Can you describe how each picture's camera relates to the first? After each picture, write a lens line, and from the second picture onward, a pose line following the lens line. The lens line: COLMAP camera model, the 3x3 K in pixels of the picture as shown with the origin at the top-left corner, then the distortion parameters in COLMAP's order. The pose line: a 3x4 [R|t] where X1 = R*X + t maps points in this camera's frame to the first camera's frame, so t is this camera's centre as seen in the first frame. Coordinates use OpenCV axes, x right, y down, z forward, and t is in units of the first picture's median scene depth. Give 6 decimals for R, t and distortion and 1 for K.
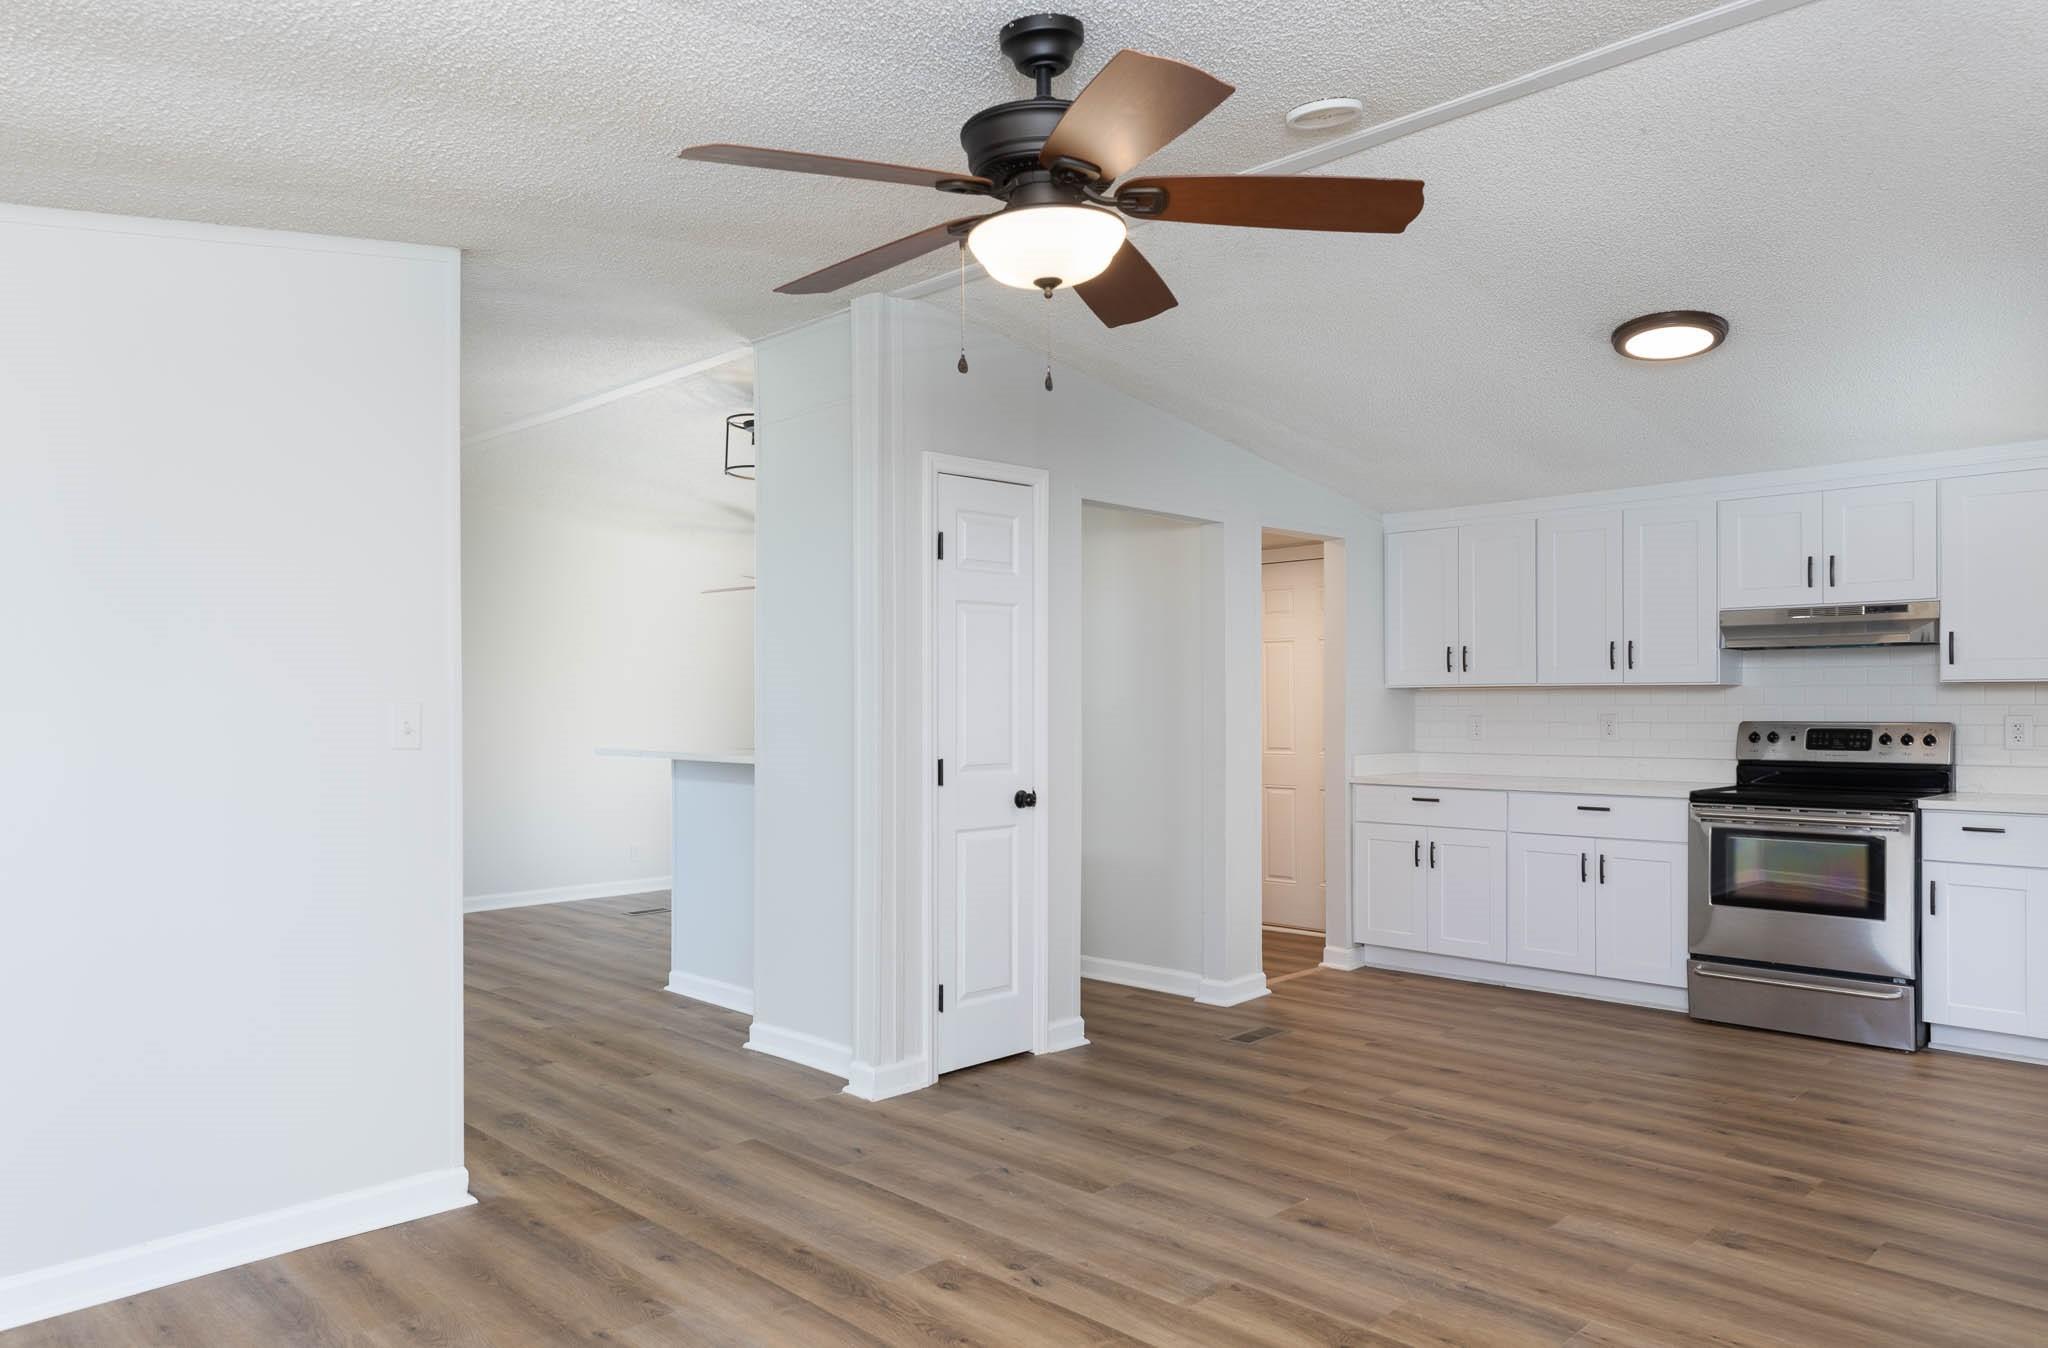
lens RADIAL K [[1336.2, 0, 1032.3], [0, 1336.2, 720.1], [0, 0, 1]] dist [0.029531, -0.000413]
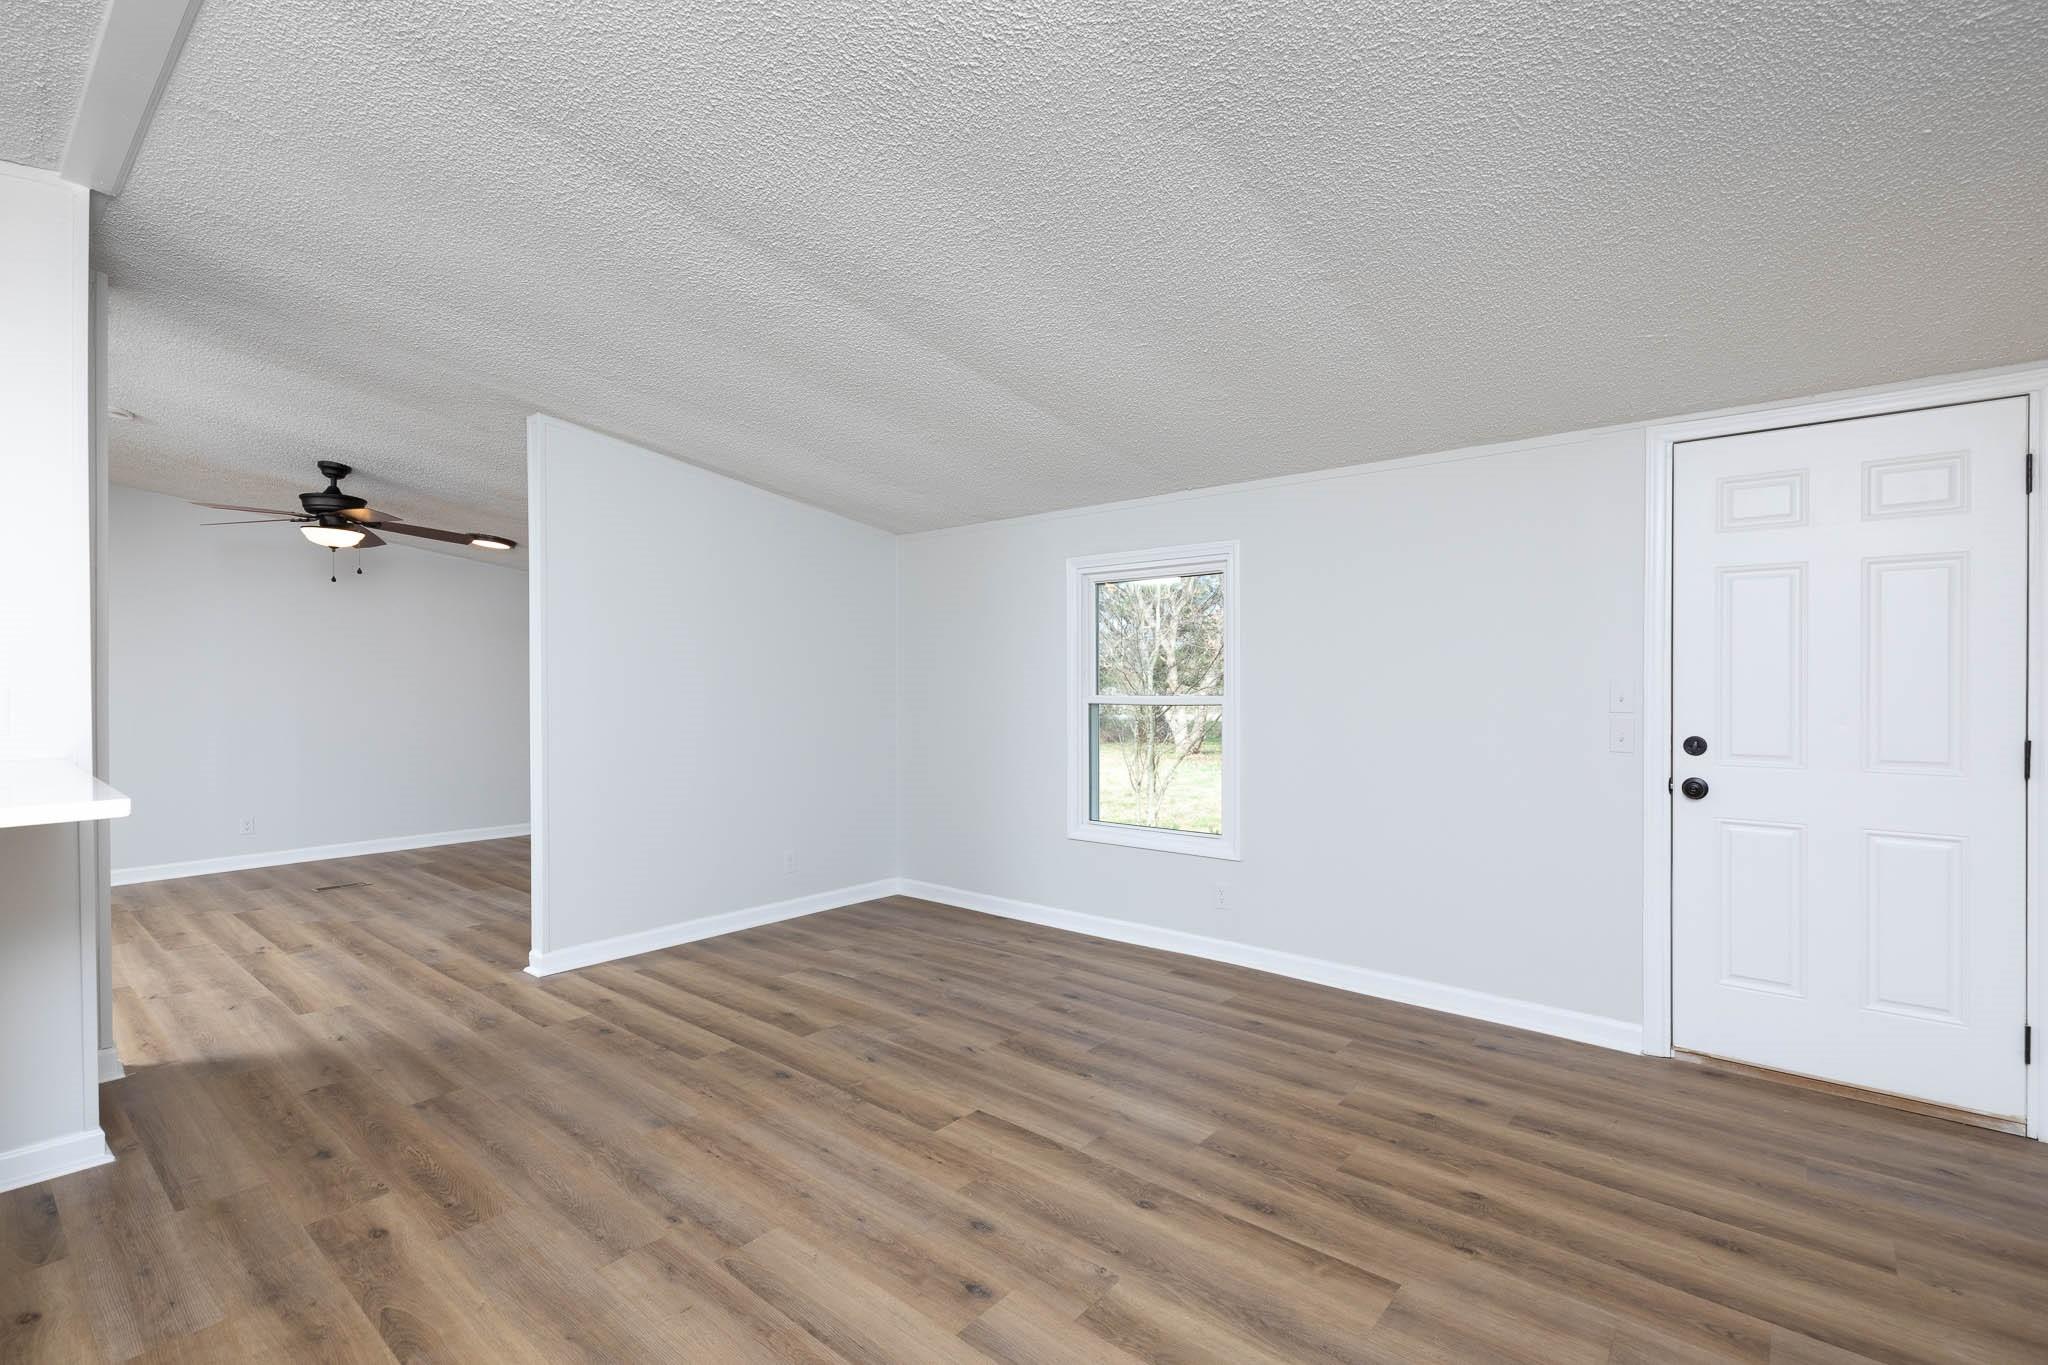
lens RADIAL K [[950.9, 0, 1024.0], [0, 950.9, 682.5], [0, 0, 1]] dist [0.008052, -0.000269]
pose [[-0.998337, 0.005541, -0.057382, -0.669406], [0.004767, 0.999896, 0.013616, -0.014753], [0.057451, 0.013320, -0.998259, 1.532401]]
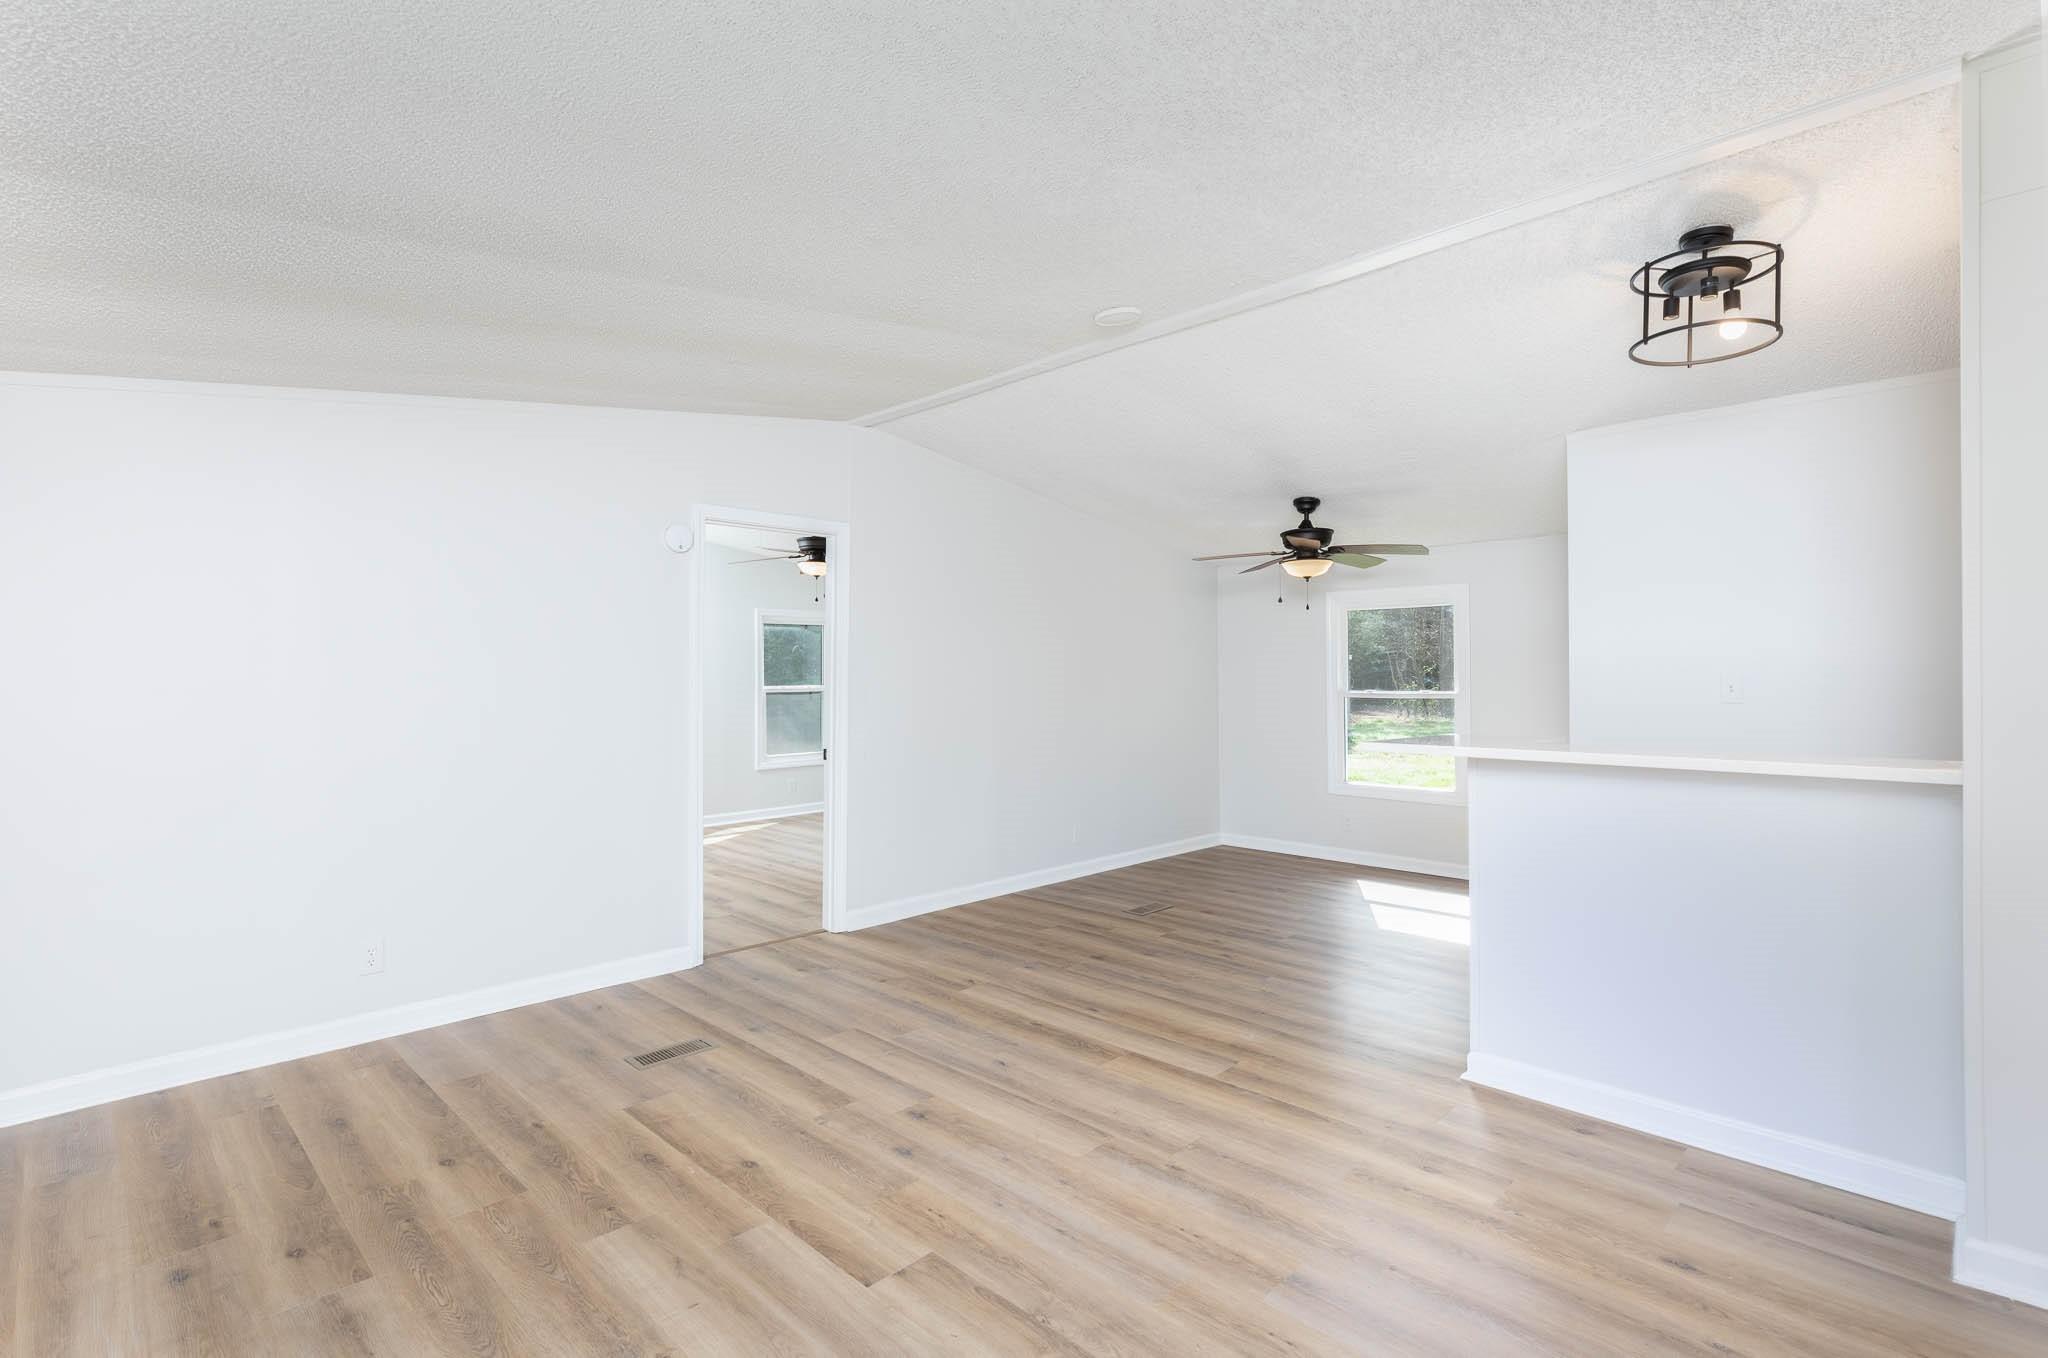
lens RADIAL K [[950.9, 0, 1024.0], [0, 950.9, 679.0], [0, 0, 1]] dist [0.008052, -0.000269]
pose [[0.999993, -0.001675, -0.003450, -0.606555], [0.001630, 0.999915, -0.012900, -0.006451], [0.003471, 0.012894, 0.999911, 0.586079]]
